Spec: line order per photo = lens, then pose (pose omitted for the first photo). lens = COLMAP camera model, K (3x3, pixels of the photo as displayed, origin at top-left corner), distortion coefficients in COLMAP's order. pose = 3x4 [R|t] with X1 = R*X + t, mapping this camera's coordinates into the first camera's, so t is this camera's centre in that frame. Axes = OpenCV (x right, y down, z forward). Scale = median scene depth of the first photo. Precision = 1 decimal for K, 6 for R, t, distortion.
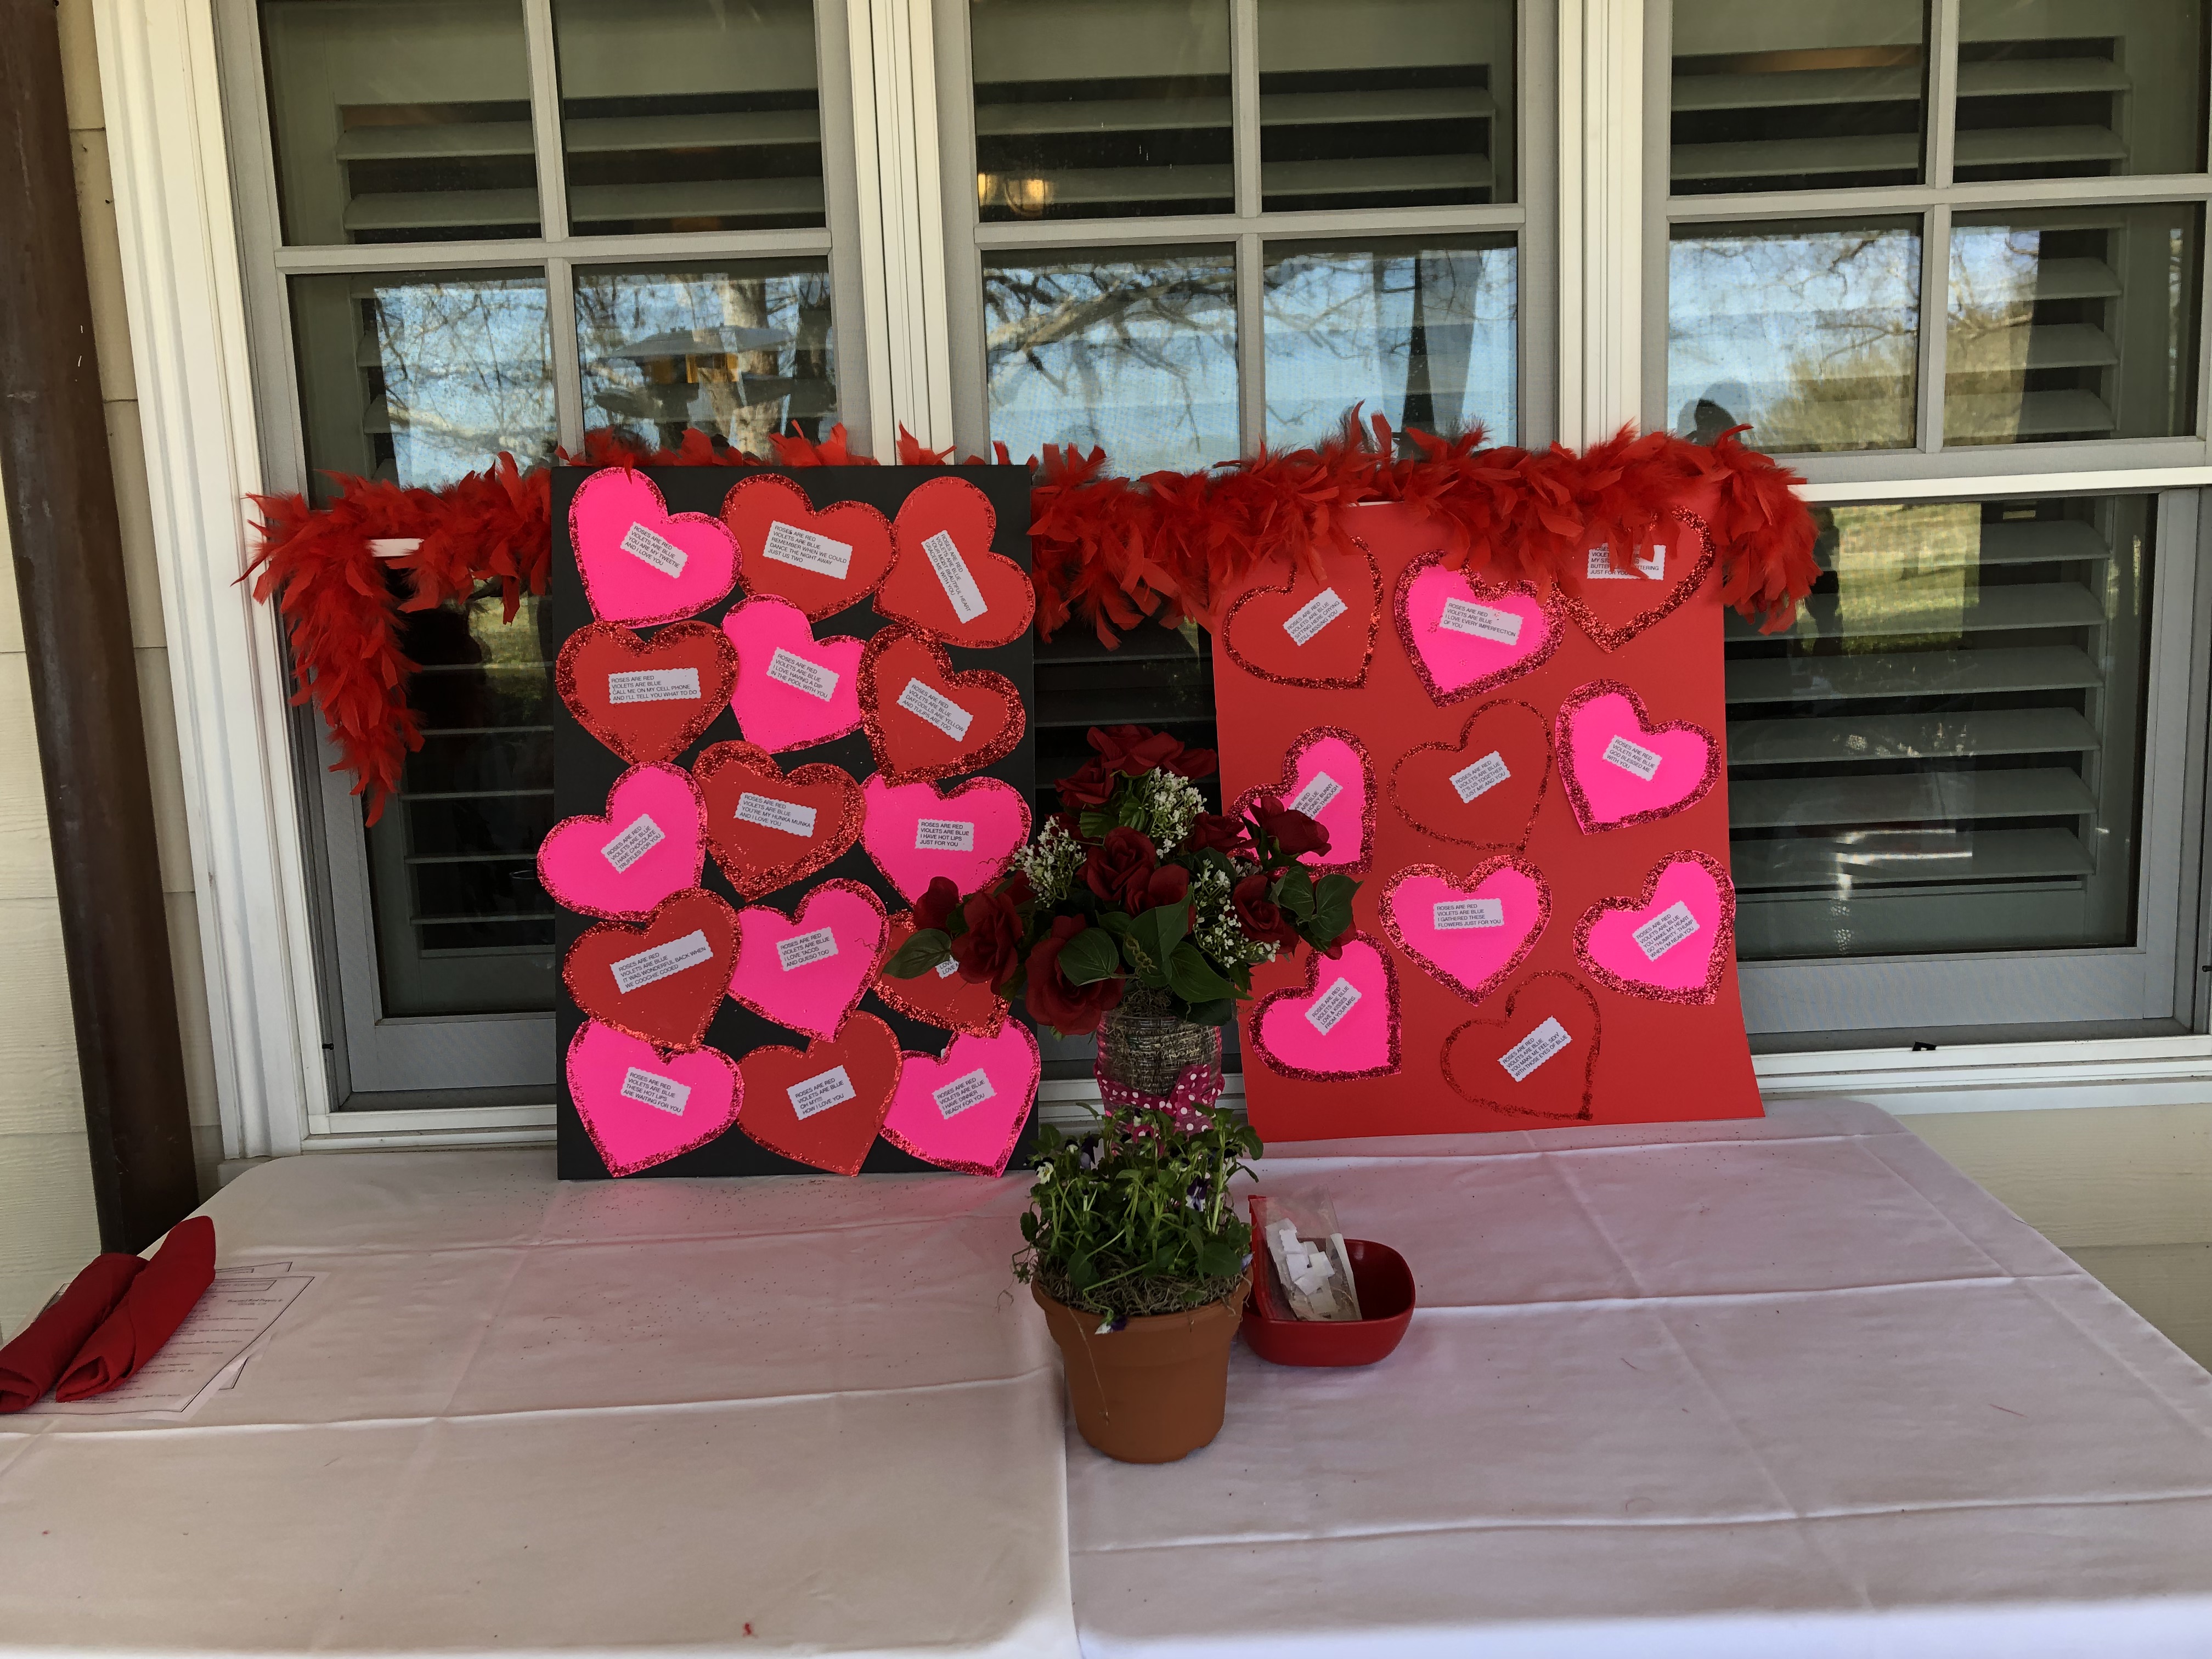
lens RADIAL K [[2031.5, 0, 1106.0], [0, 2031.5, 829.5], [0, 0, 1]] dist [0.054543, 0.001095]
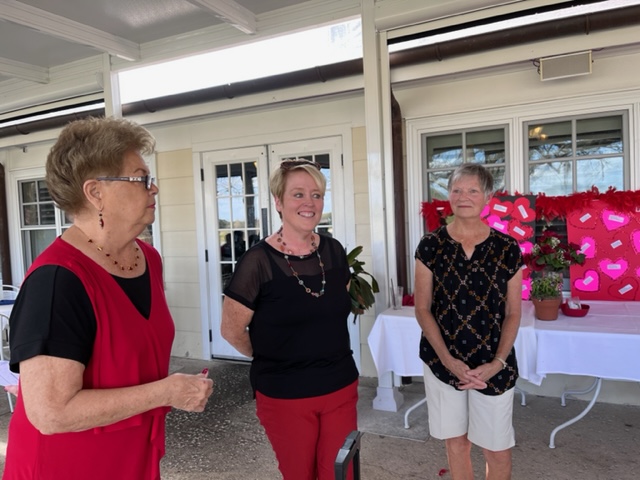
lens RADIAL K [[453.5, 0, 320.0], [0, 453.5, 240.0], [0, 0, 1]] dist [0.008030, -0.002275]
pose [[0.879498, 0.025905, -0.475196, 0.051928], [-0.062521, 0.996153, -0.061411, 0.104676], [0.471777, 0.083720, 0.877734, -0.641287]]
